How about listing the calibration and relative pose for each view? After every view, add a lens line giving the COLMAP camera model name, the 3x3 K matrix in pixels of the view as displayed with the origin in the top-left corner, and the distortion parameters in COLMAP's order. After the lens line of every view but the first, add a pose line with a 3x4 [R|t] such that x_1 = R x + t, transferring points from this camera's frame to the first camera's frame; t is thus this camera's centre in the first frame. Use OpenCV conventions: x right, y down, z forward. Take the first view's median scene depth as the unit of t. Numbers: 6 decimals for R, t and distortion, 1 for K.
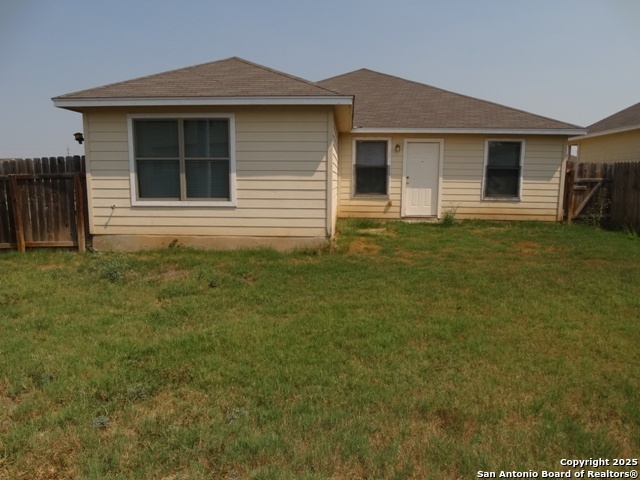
lens RADIAL K [[453.1, 0, 319.0], [0, 453.1, 240.8], [0, 0, 1]] dist [-0.012563, 0.011512]
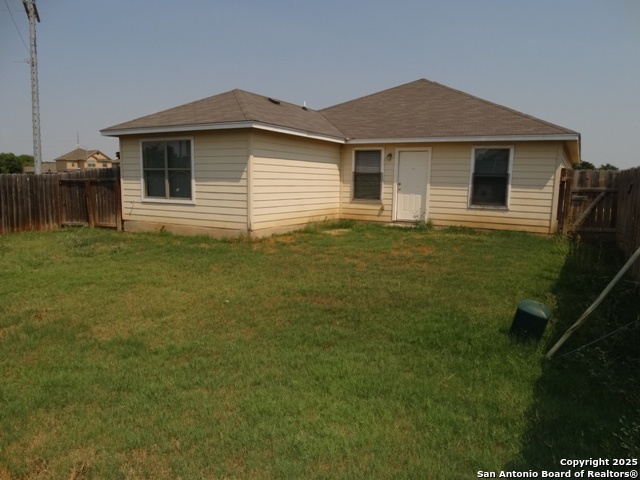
lens RADIAL K [[453.1, 0, 323.4], [0, 453.1, 239.4], [0, 0, 1]] dist [-0.012563, 0.011512]
pose [[0.897822, 0.066598, -0.435294, 0.522689], [-0.070443, 0.997489, 0.007318, -0.004801], [0.434689, 0.024093, 0.900258, -0.037551]]
